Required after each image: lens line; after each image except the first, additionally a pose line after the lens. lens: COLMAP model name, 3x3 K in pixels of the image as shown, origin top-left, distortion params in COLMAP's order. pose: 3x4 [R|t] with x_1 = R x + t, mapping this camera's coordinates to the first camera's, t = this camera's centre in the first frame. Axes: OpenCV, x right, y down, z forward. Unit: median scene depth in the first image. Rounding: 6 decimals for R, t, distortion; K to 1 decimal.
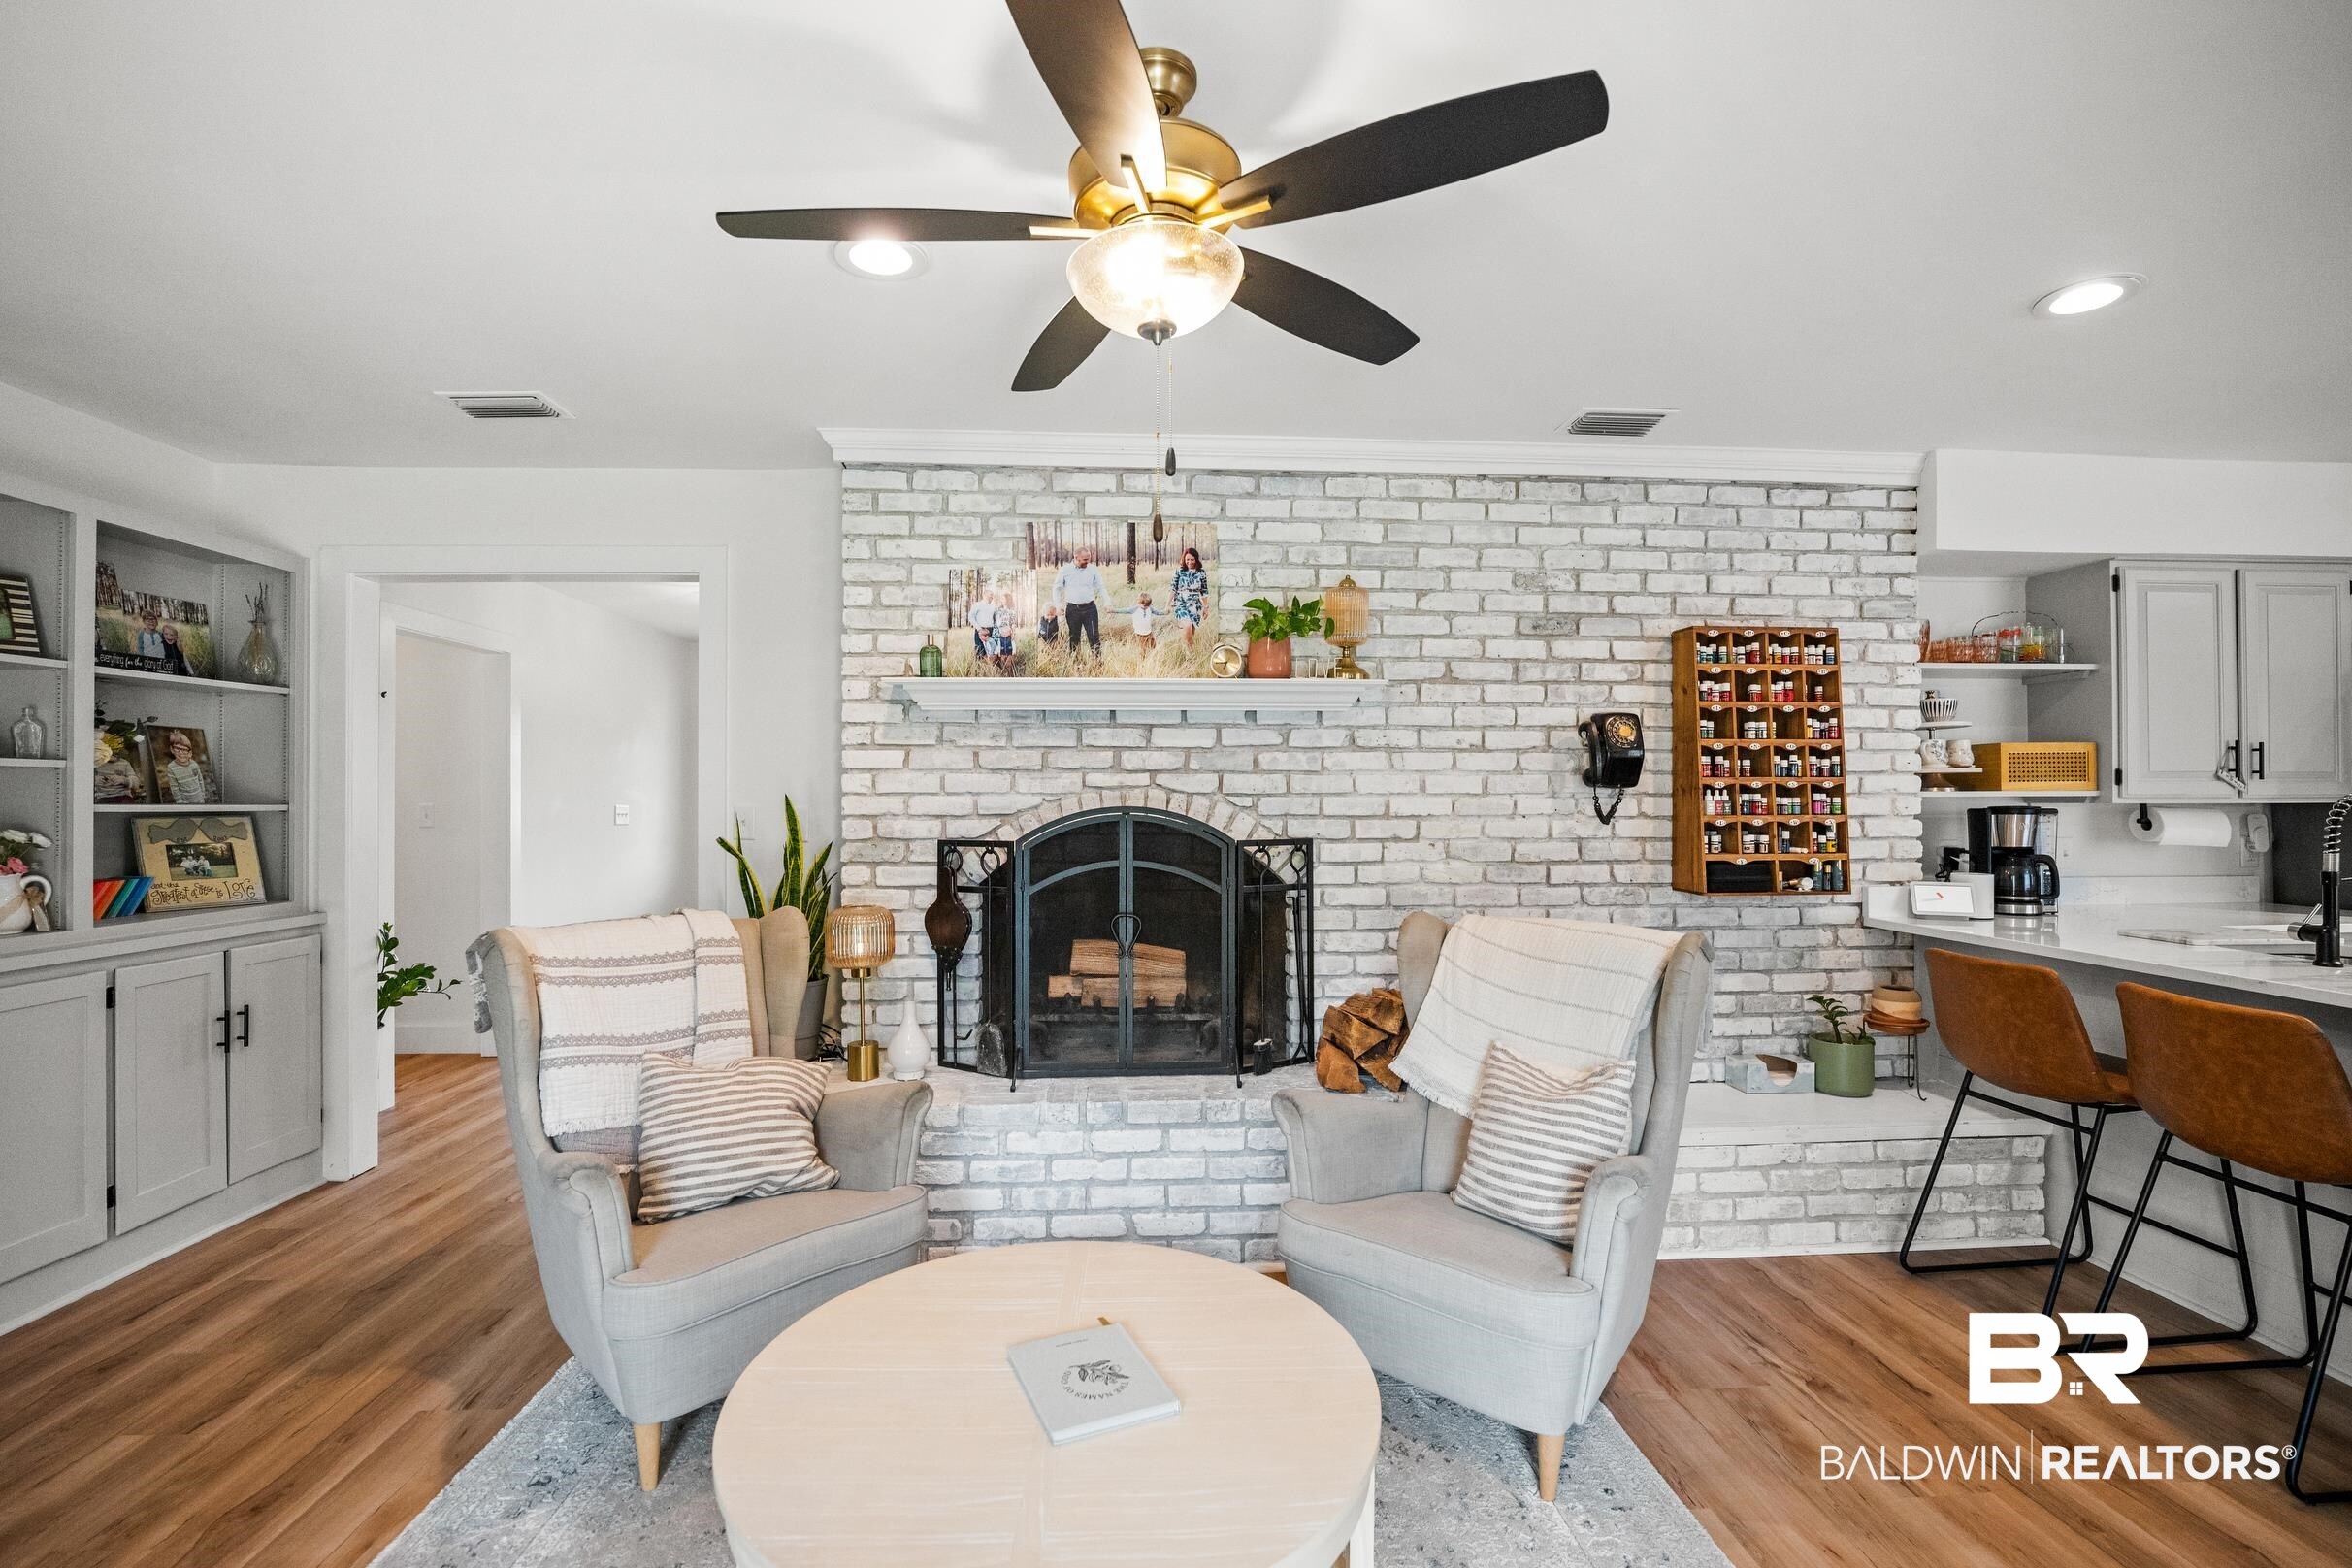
lens RADIAL K [[1023.2, 0, 1167.9], [0, 1023.2, 790.4], [0, 0, 1]] dist [-0.018965, 0.000064]
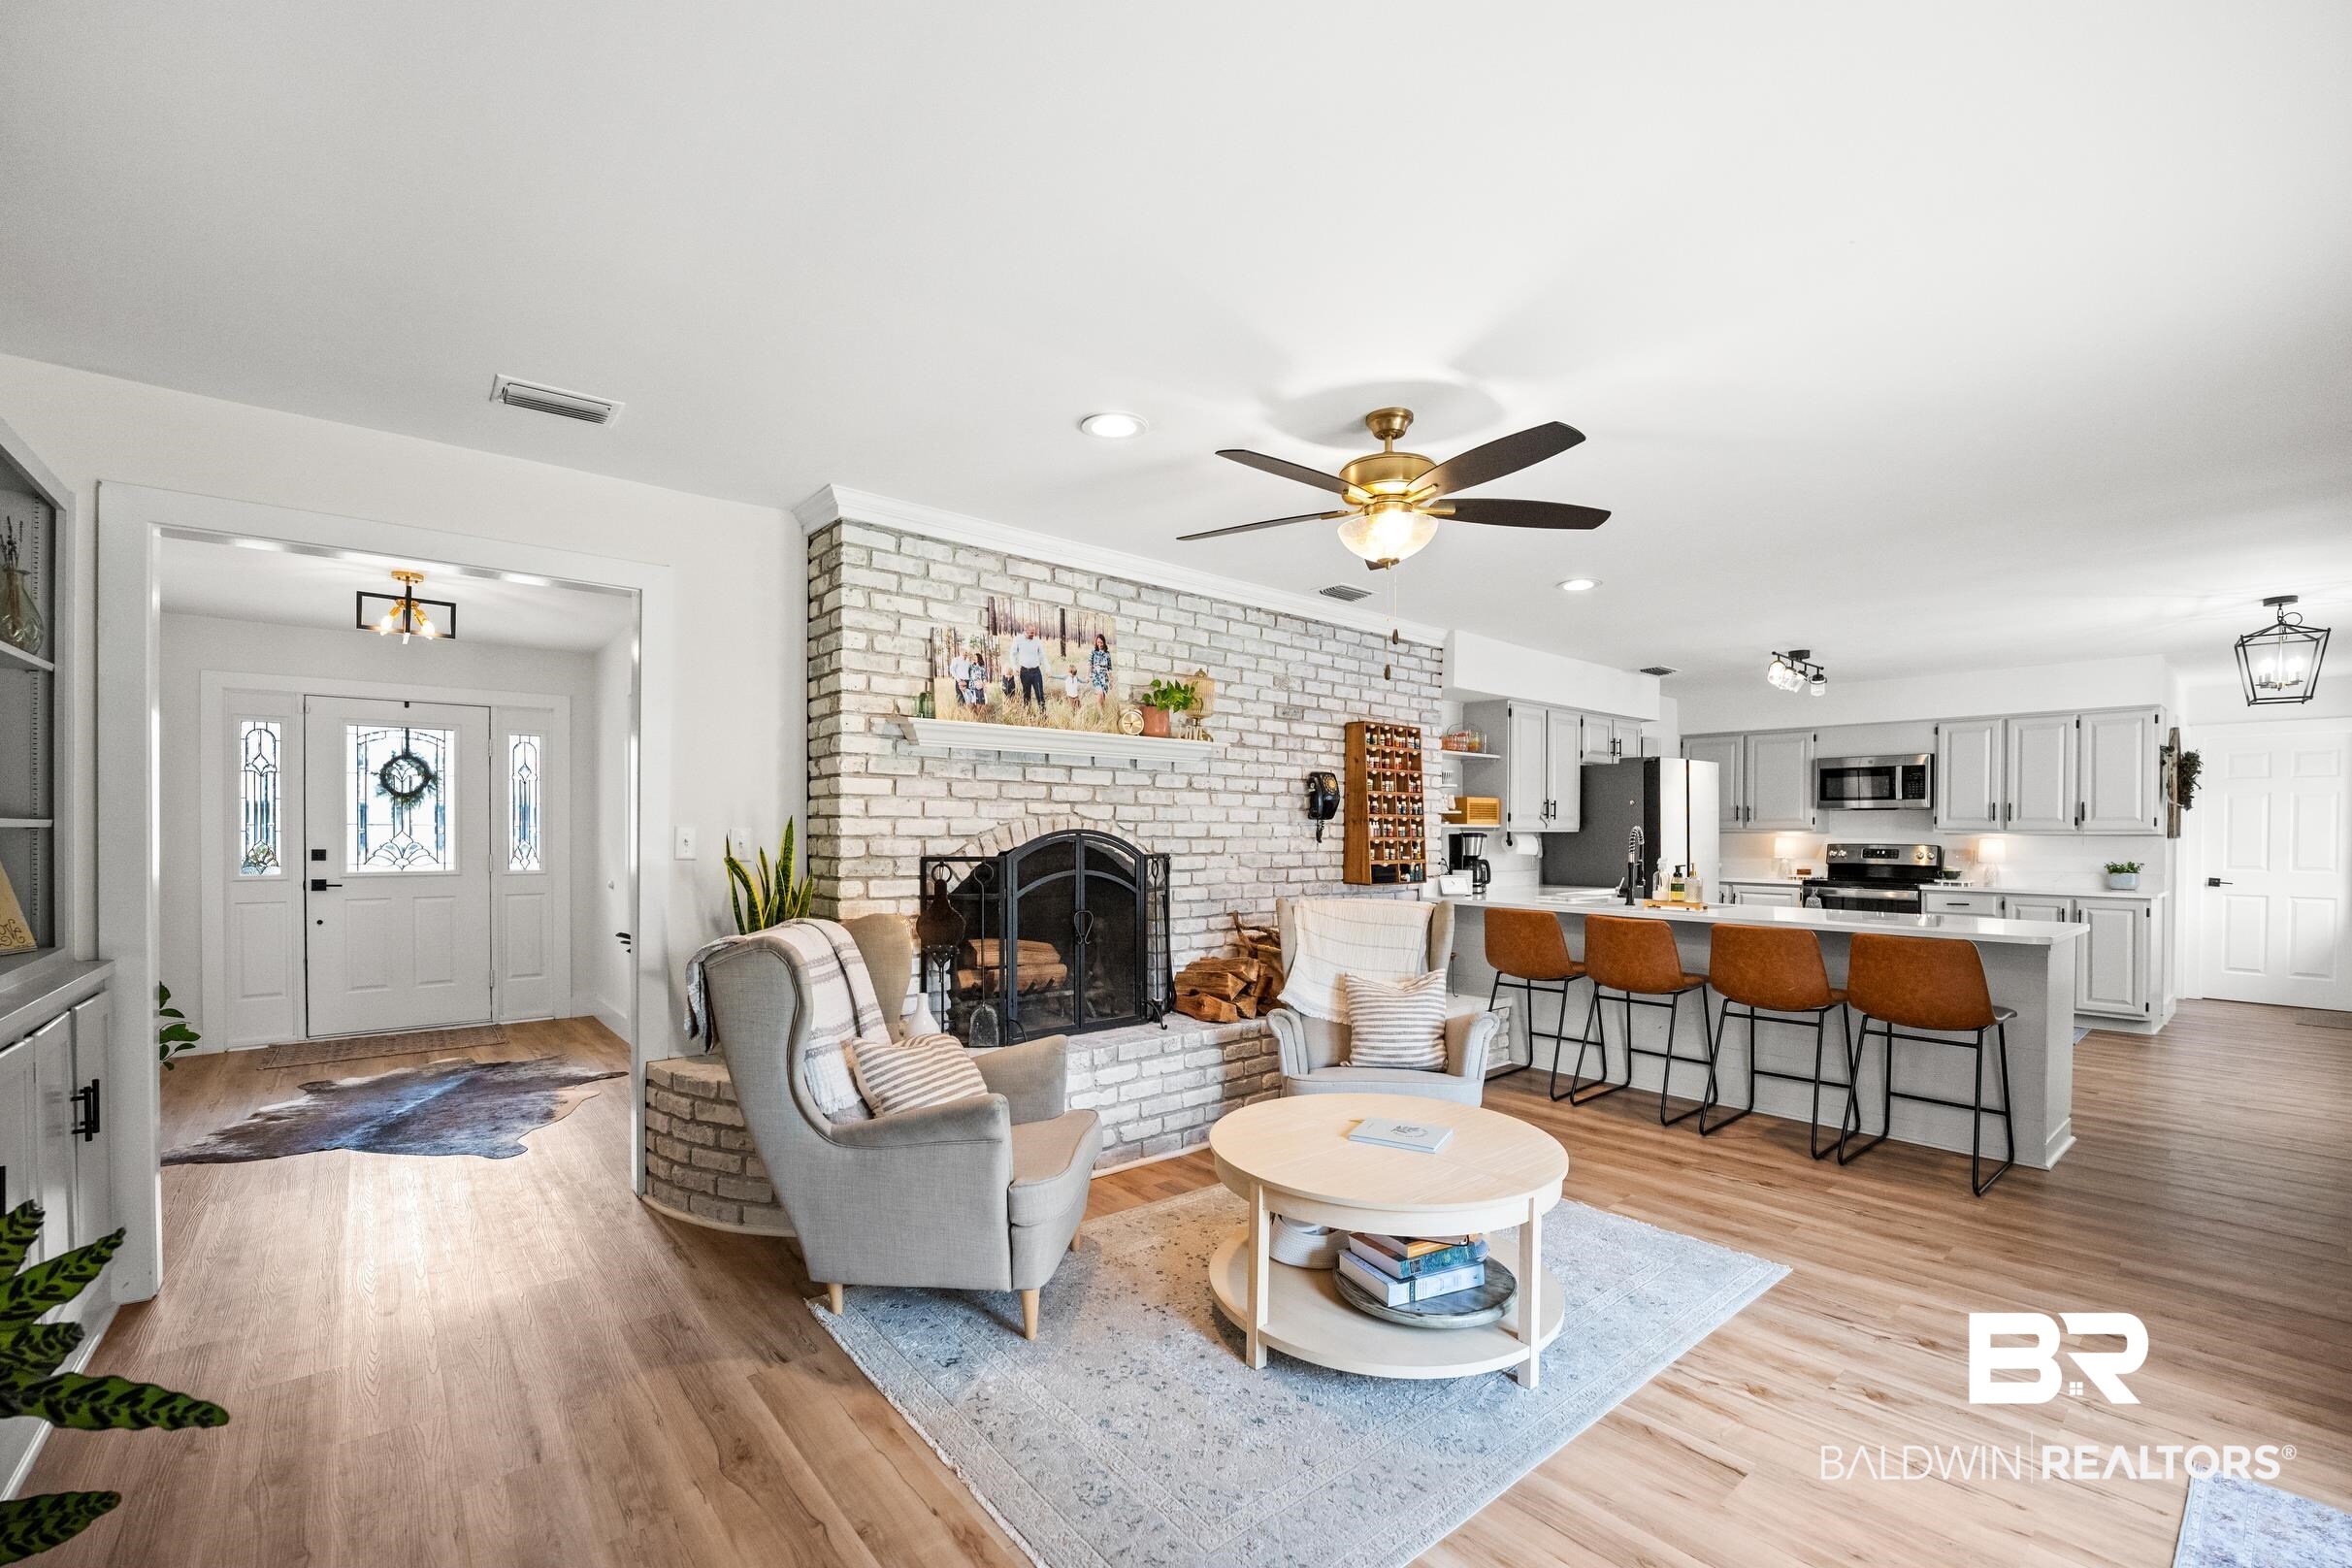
lens RADIAL K [[983.2, 0, 1188.4], [0, 983.2, 835.0], [0, 0, 1]] dist [-0.012722, 0.000083]
pose [[0.791586, 0.002768, 0.611051, -0.656881], [-0.011402, 0.999883, 0.010241, 0.008113], [-0.610951, -0.015074, 0.791525, -0.077210]]
